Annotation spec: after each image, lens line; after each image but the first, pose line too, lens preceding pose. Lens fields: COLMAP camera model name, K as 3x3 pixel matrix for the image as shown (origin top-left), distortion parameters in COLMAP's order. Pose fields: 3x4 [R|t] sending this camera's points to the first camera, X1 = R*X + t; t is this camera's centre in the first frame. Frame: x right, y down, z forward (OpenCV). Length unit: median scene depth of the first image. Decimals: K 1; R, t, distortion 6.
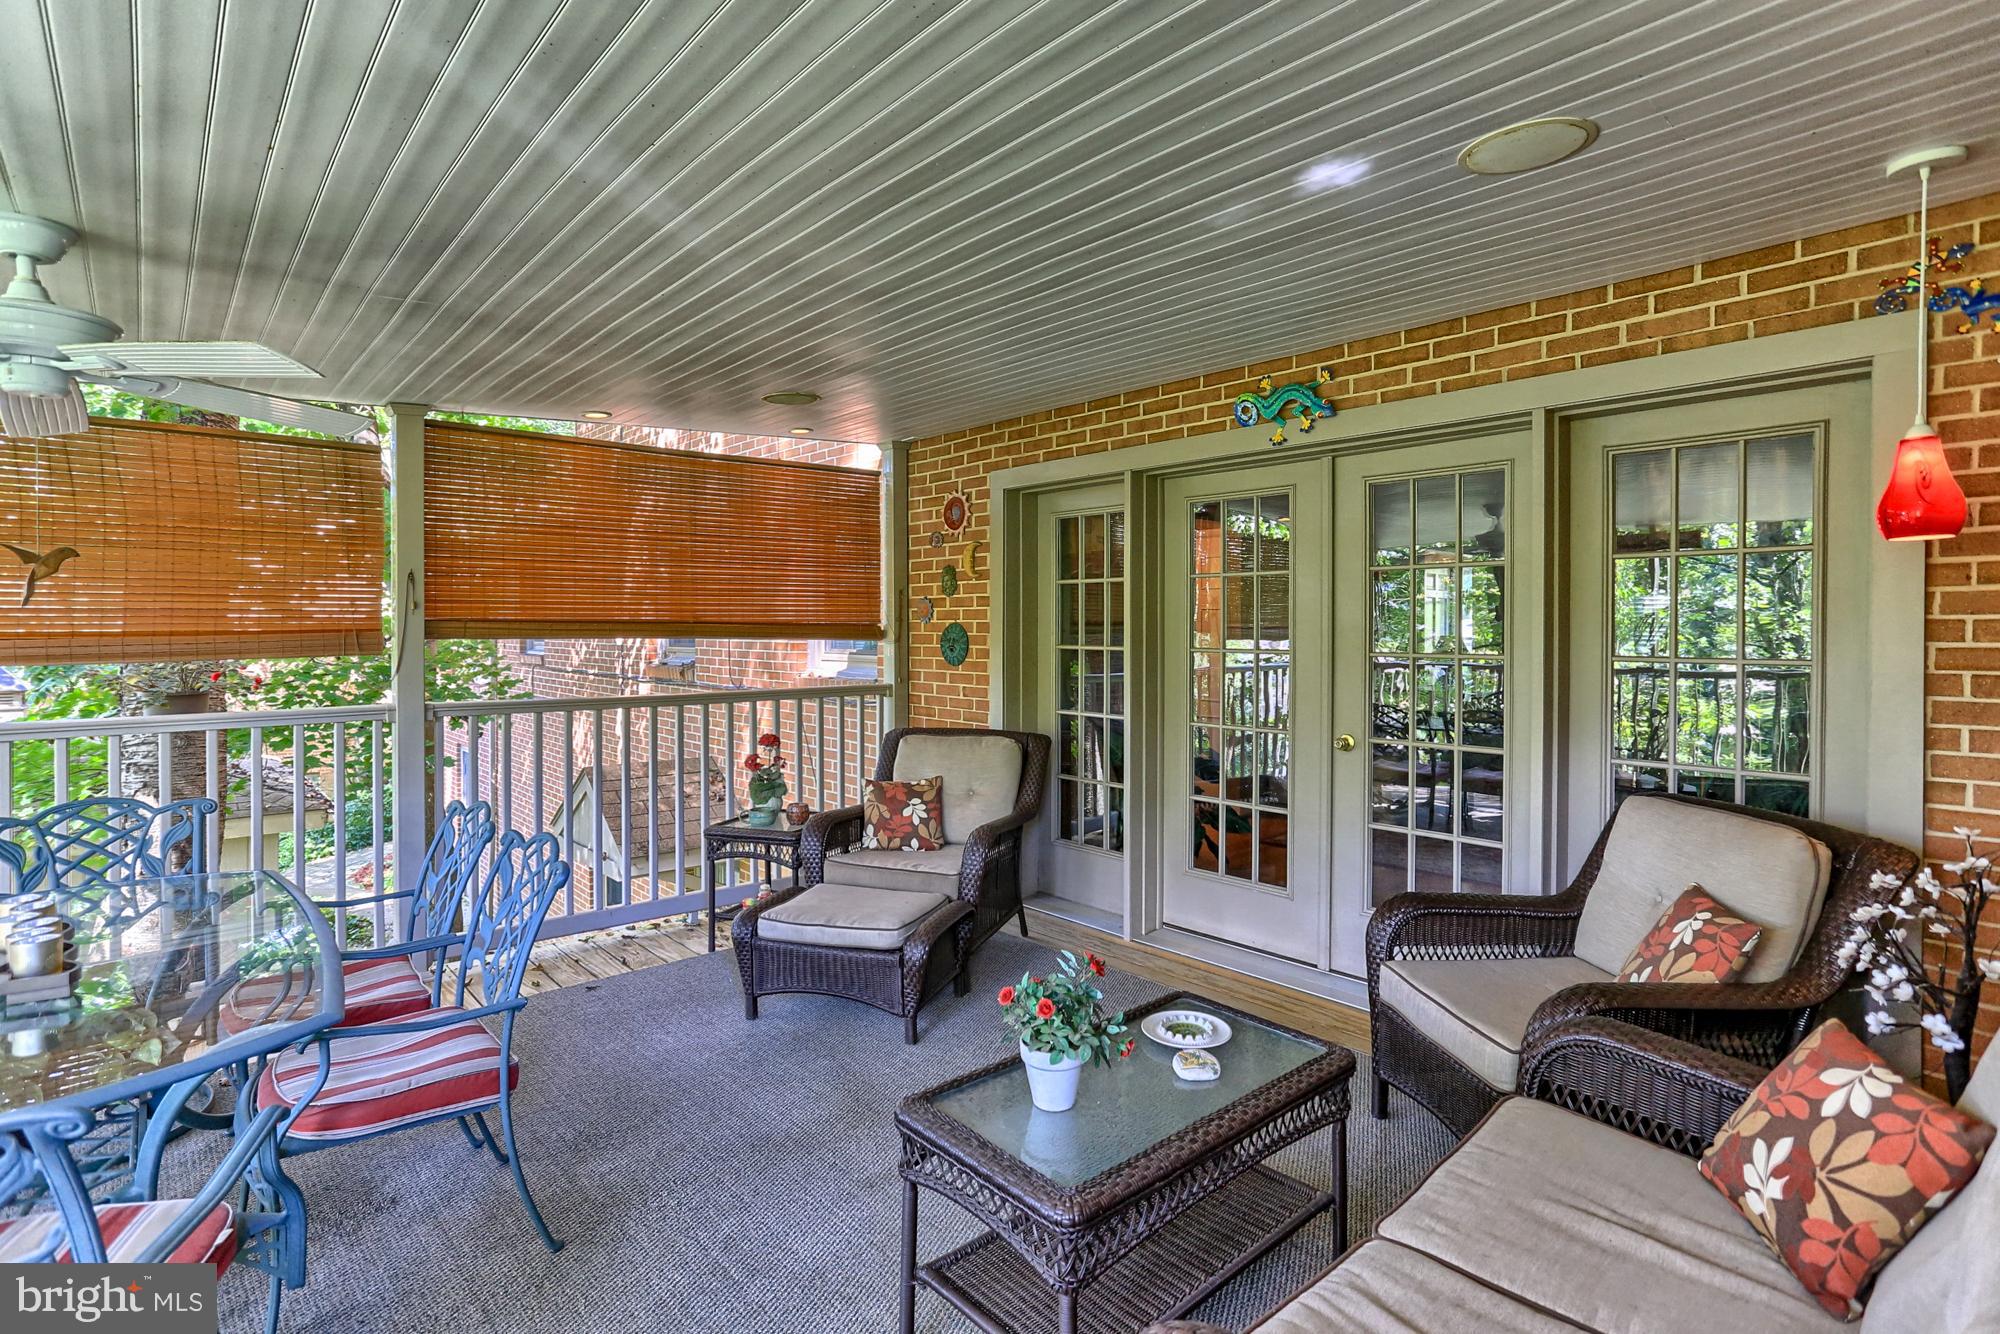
lens RADIAL K [[987.0, 0, 995.8], [0, 987.0, 630.9], [0, 0, 1]] dist [-0.052513, 0.034748]
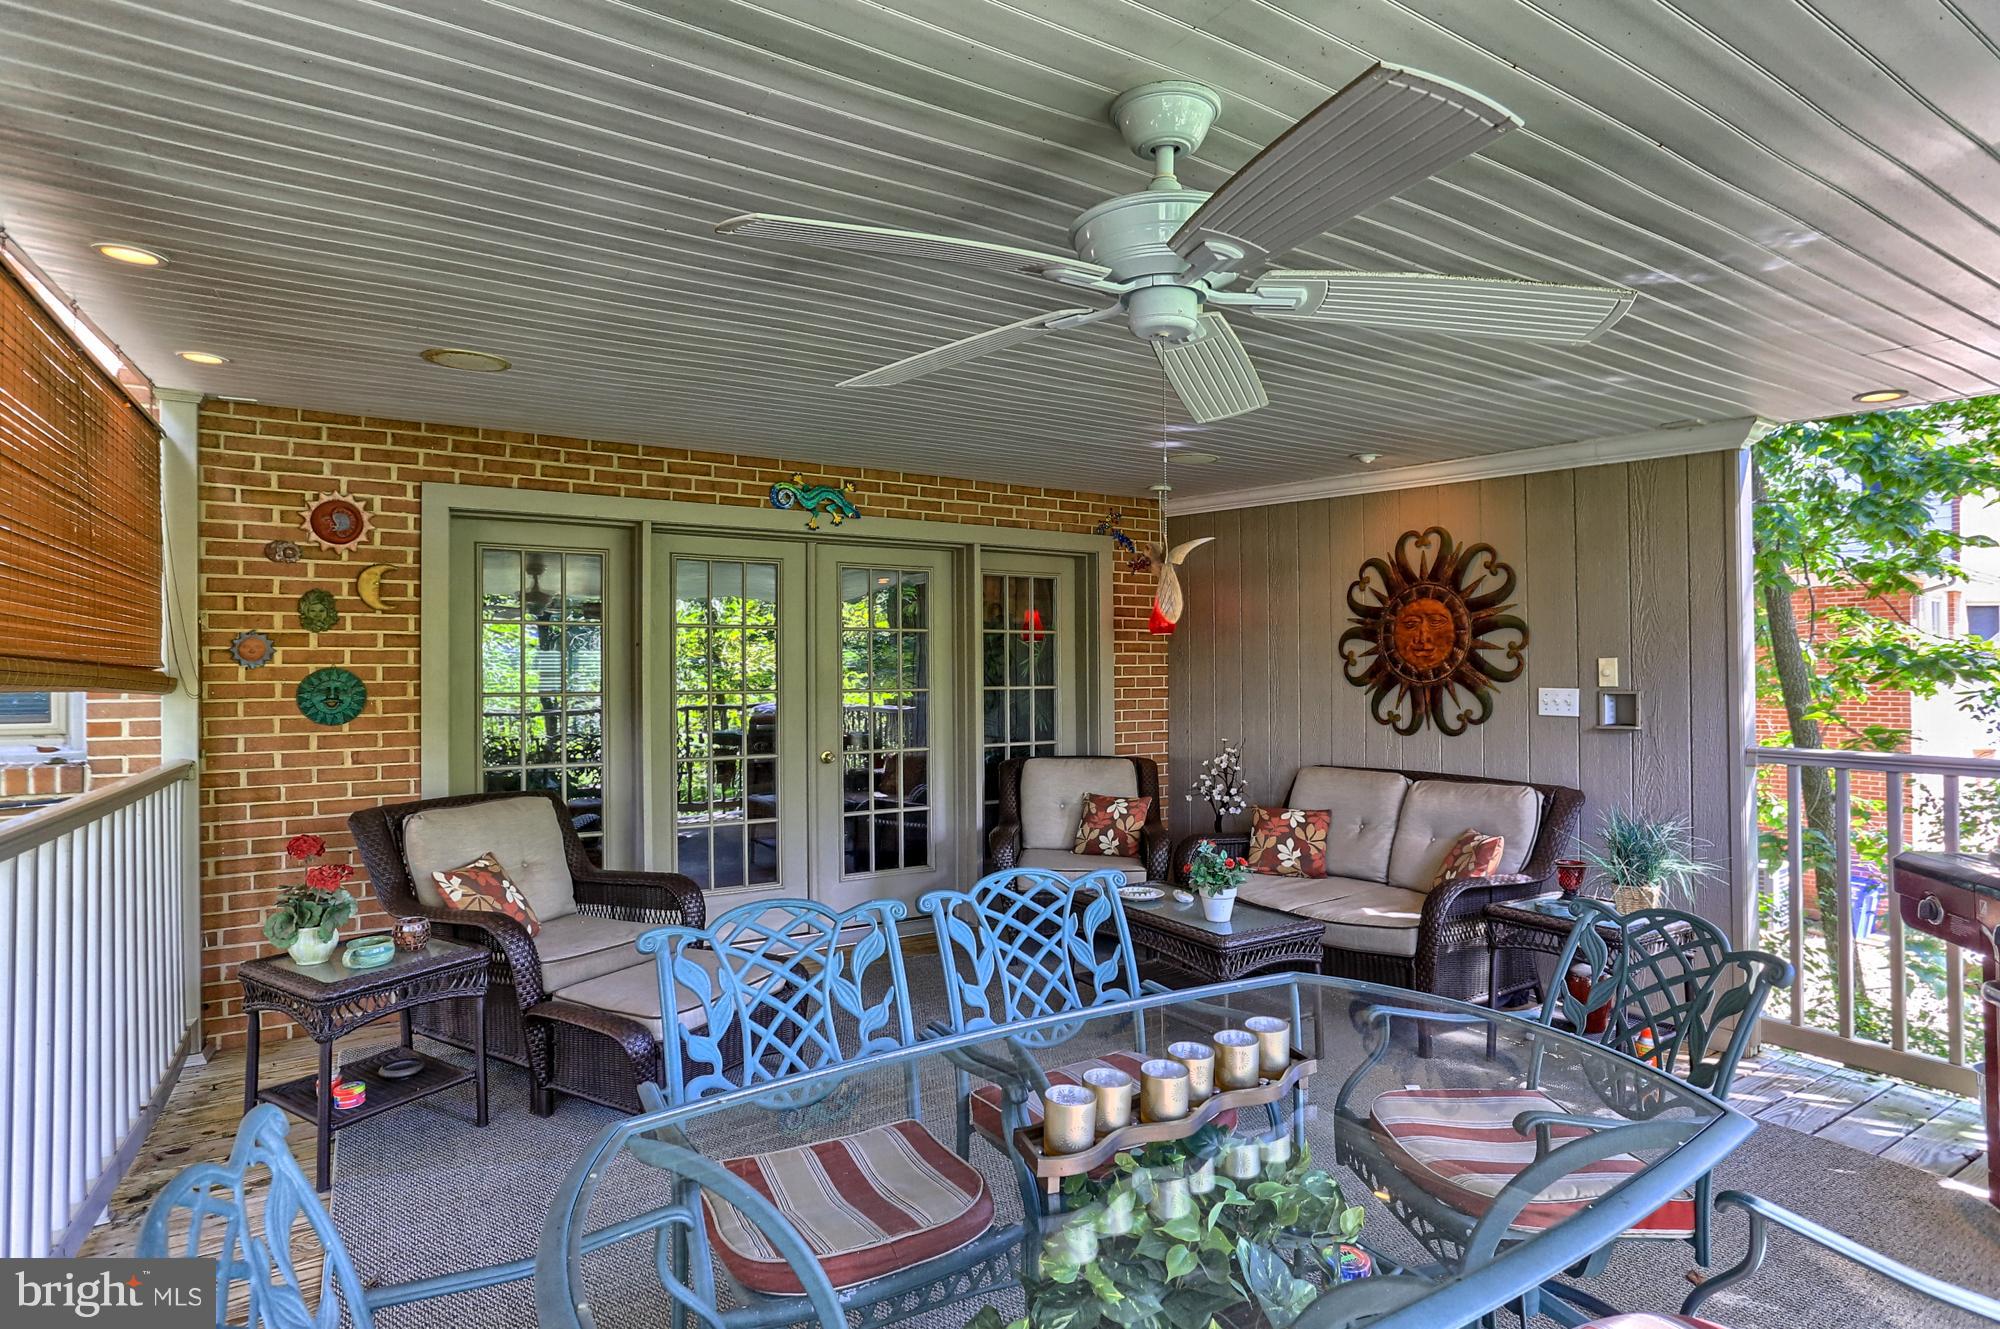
lens RADIAL K [[1008.8, 0, 1000.0], [0, 1008.8, 664.5], [0, 0, 1]] dist [-0.055578, 0.000176]
pose [[0.186251, 0.005411, 0.982487, -0.856465], [0.006819, 0.999954, -0.006799, -0.002498], [-0.982478, 0.007966, 0.186206, 0.457821]]
